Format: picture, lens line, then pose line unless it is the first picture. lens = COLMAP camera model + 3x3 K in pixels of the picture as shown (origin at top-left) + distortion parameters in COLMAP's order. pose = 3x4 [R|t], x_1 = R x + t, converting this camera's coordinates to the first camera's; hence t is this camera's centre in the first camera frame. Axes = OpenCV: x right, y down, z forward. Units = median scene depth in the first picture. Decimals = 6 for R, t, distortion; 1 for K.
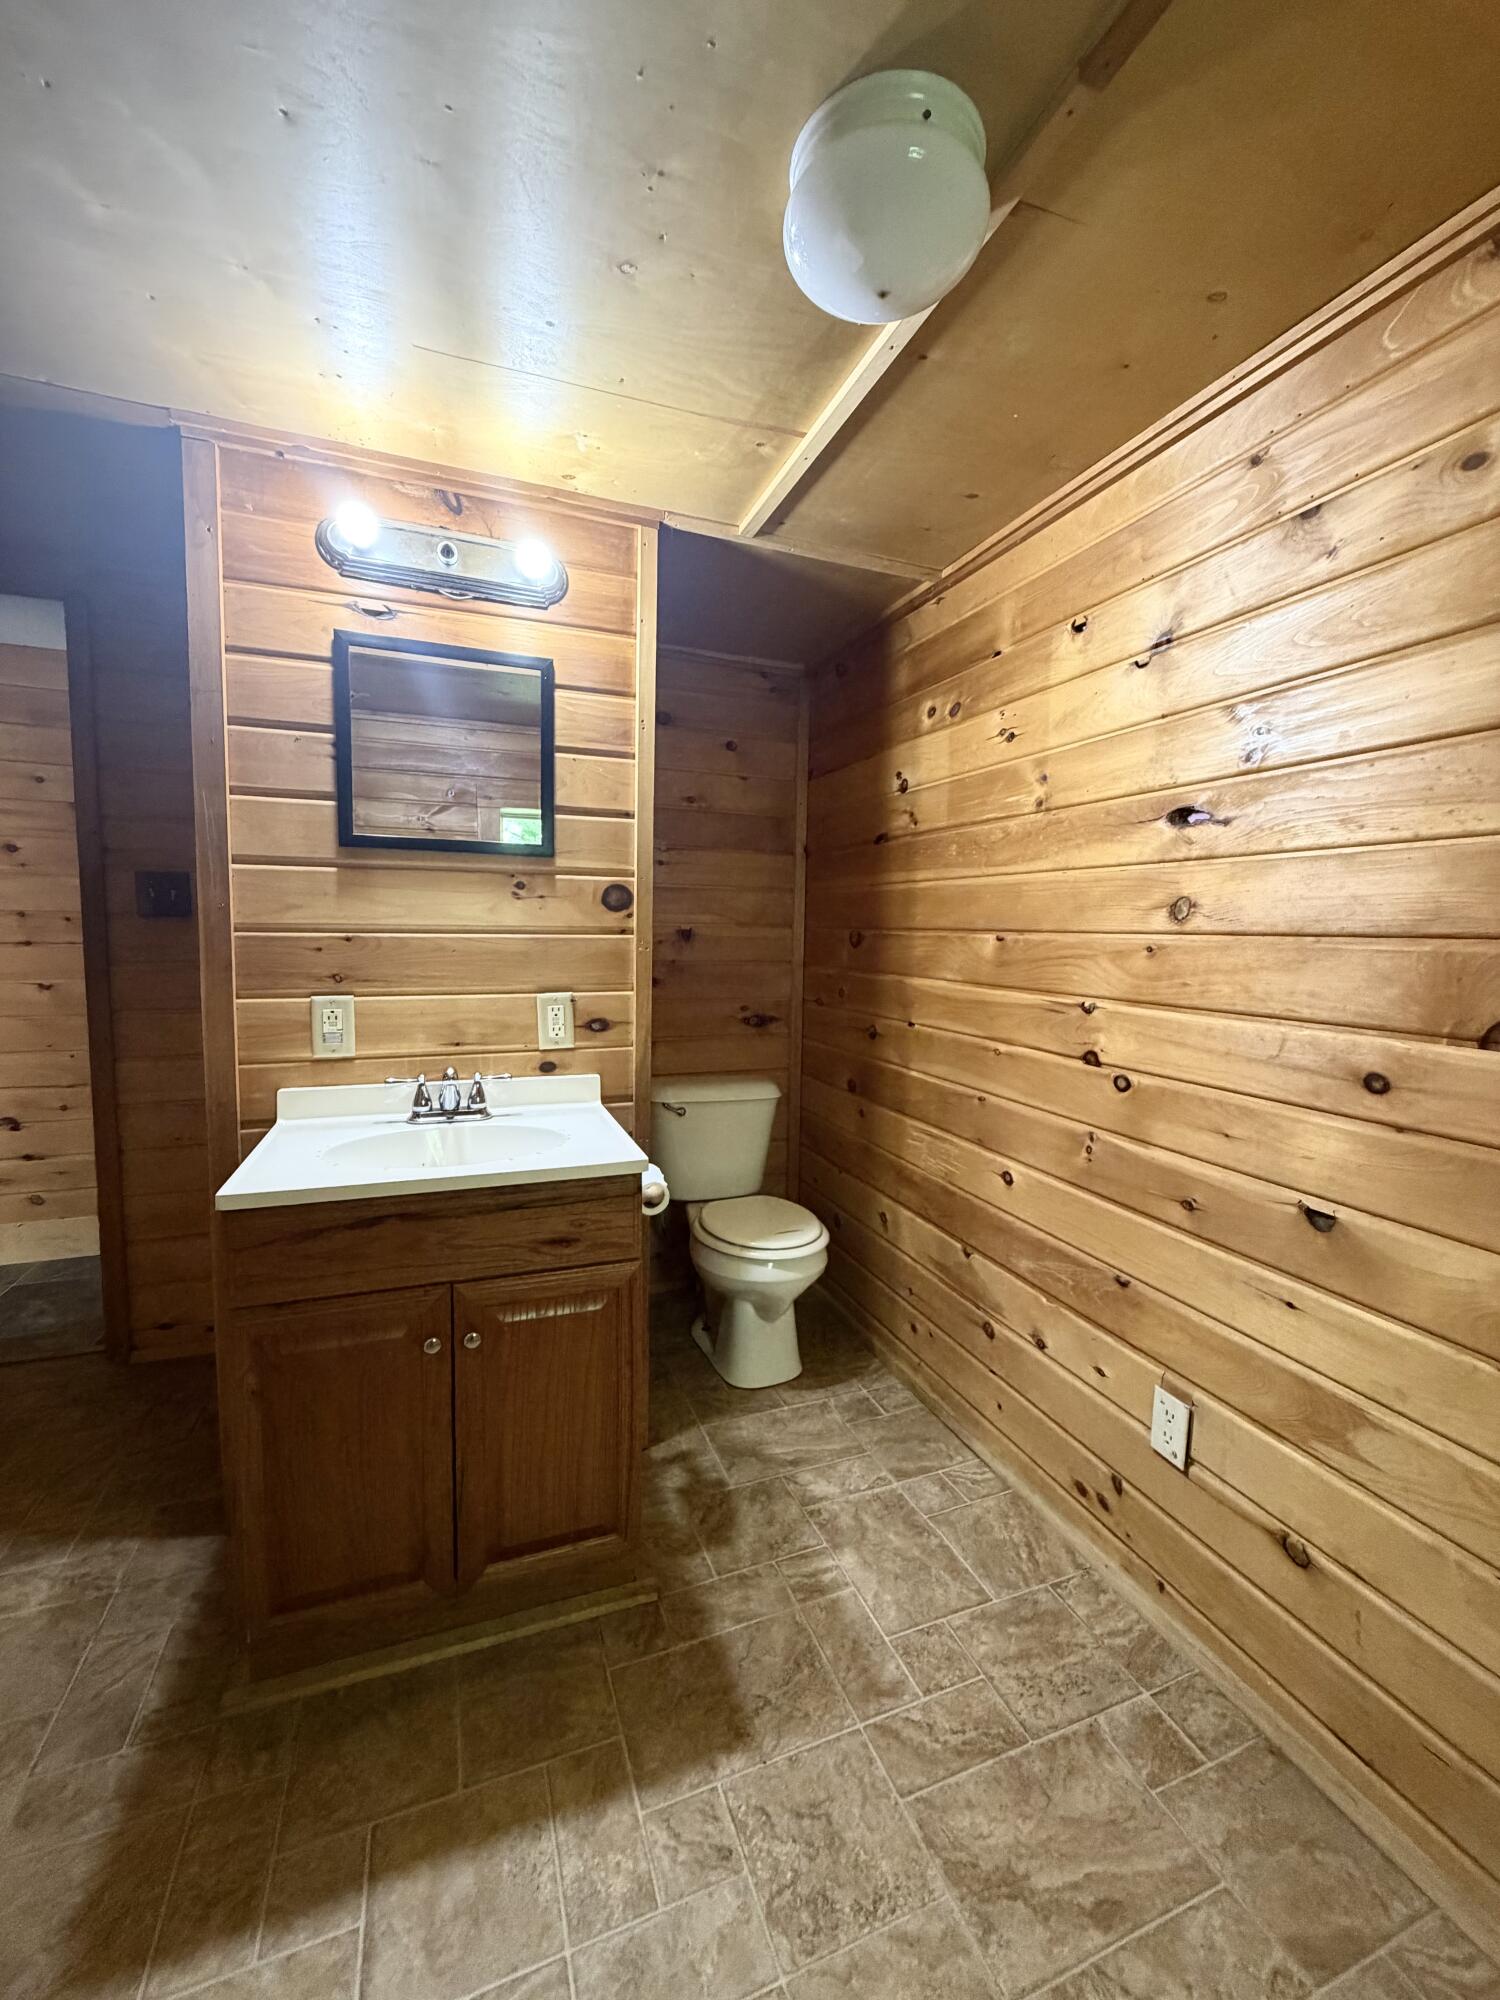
lens RADIAL K [[797.2, 0, 751.7], [0, 797.2, 990.0], [0, 0, 1]] dist [0.000485, 0.000027]
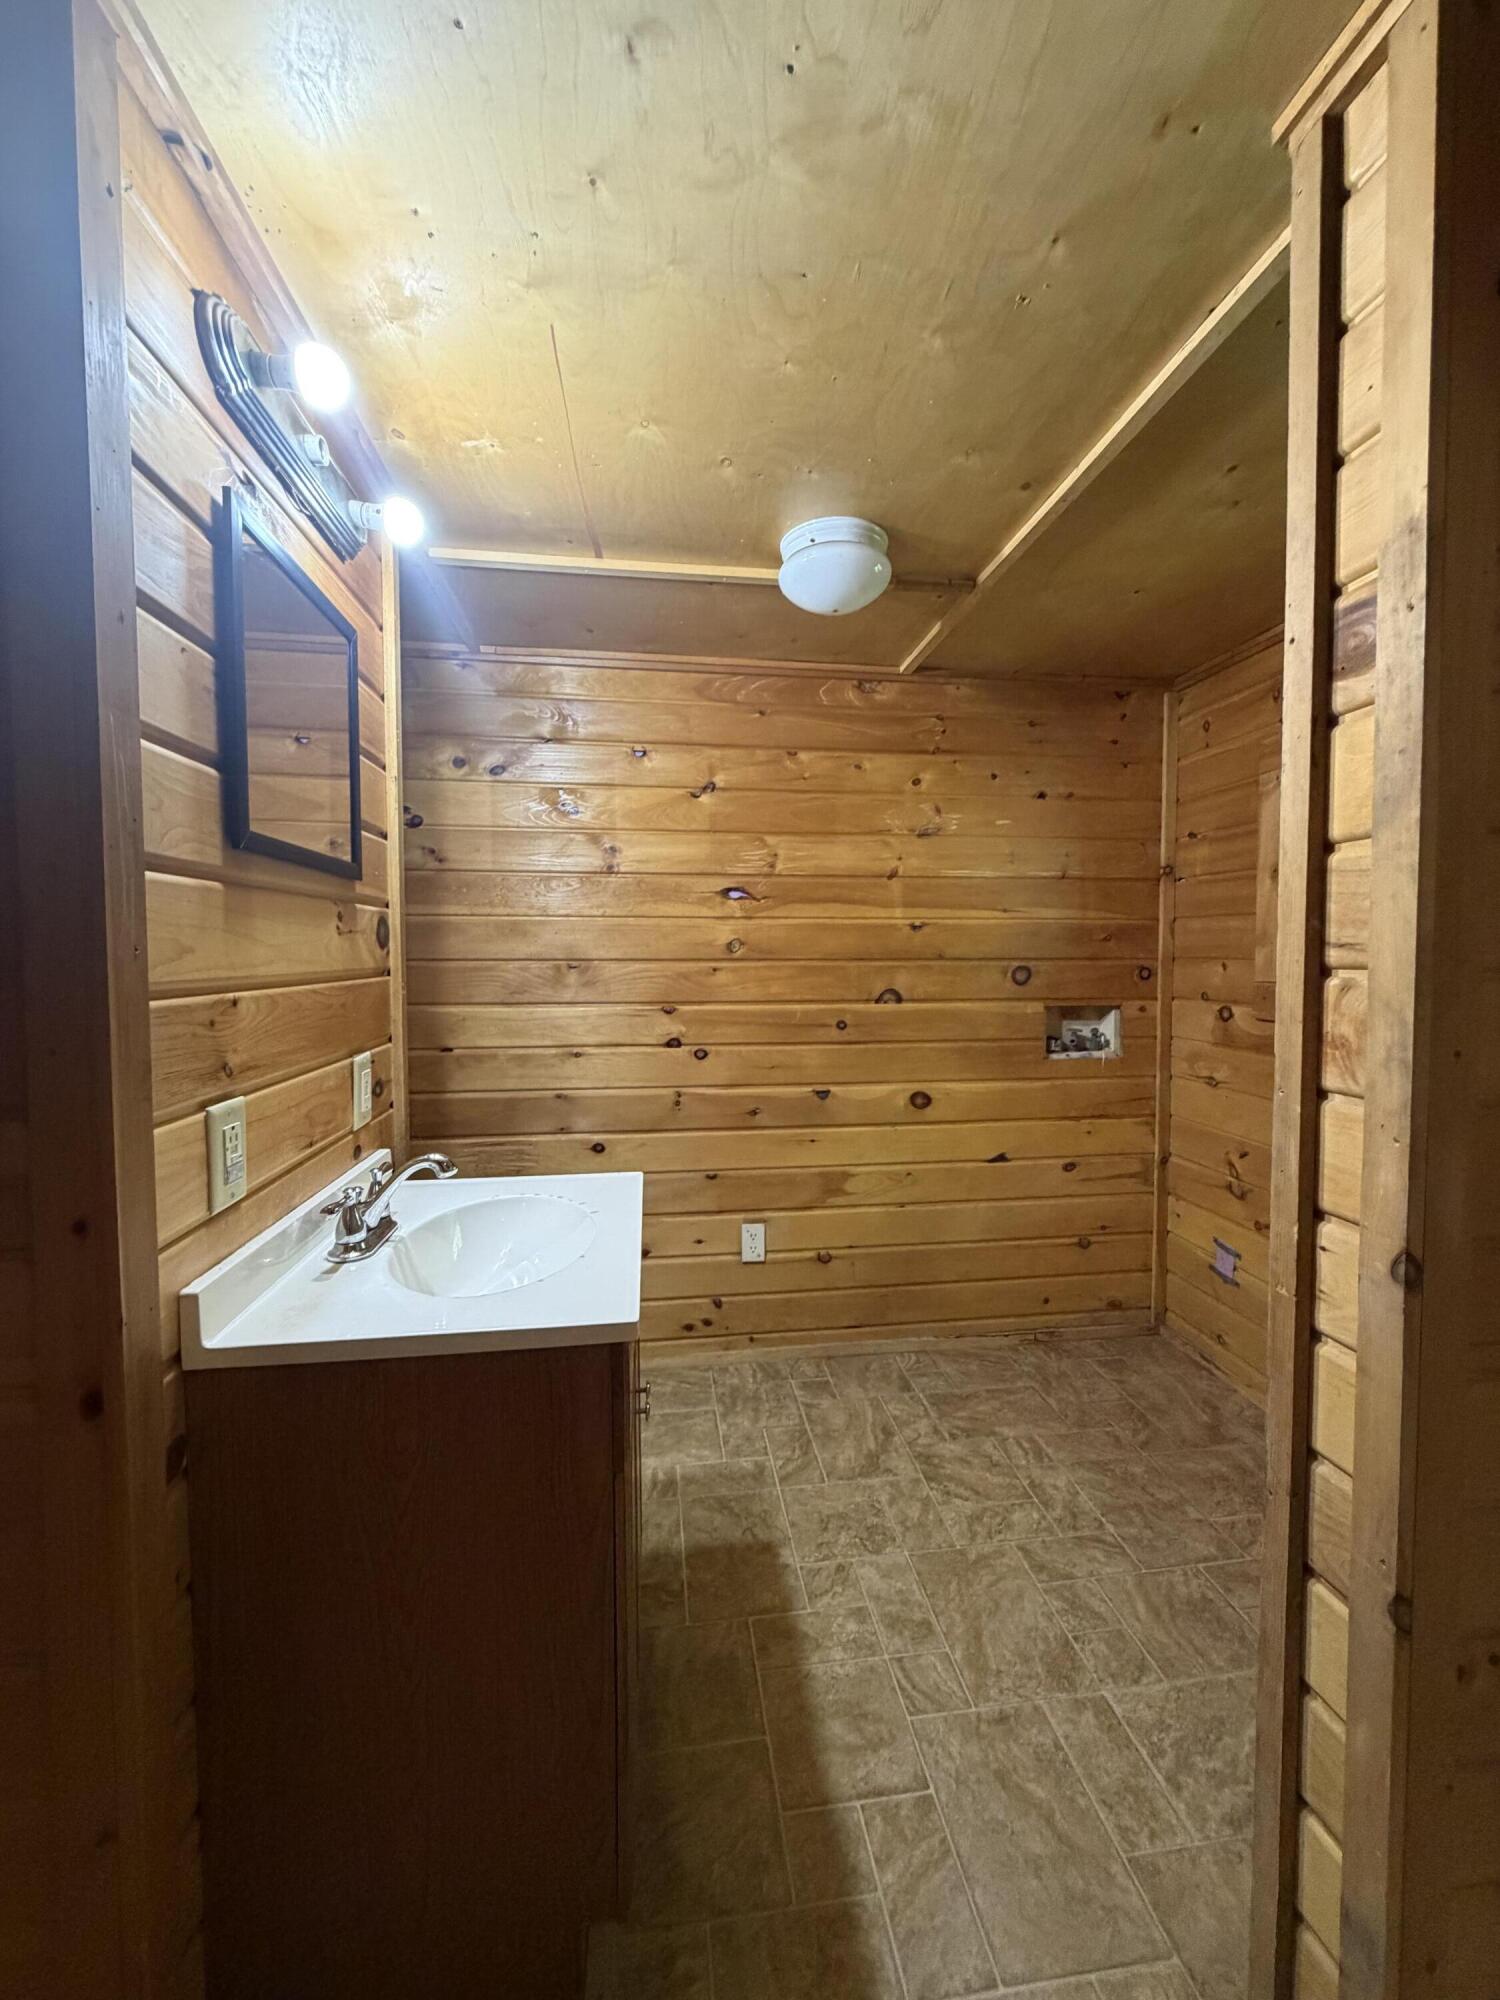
lens RADIAL K [[797.2, 0, 751.7], [0, 797.2, 990.0], [0, 0, 1]] dist [0.000485, 0.000027]
pose [[0.232865, -0.061401, 0.970569, -1.317496], [0.081211, 0.995747, 0.043509, -0.090056], [-0.969112, 0.068689, 0.236861, 0.643055]]
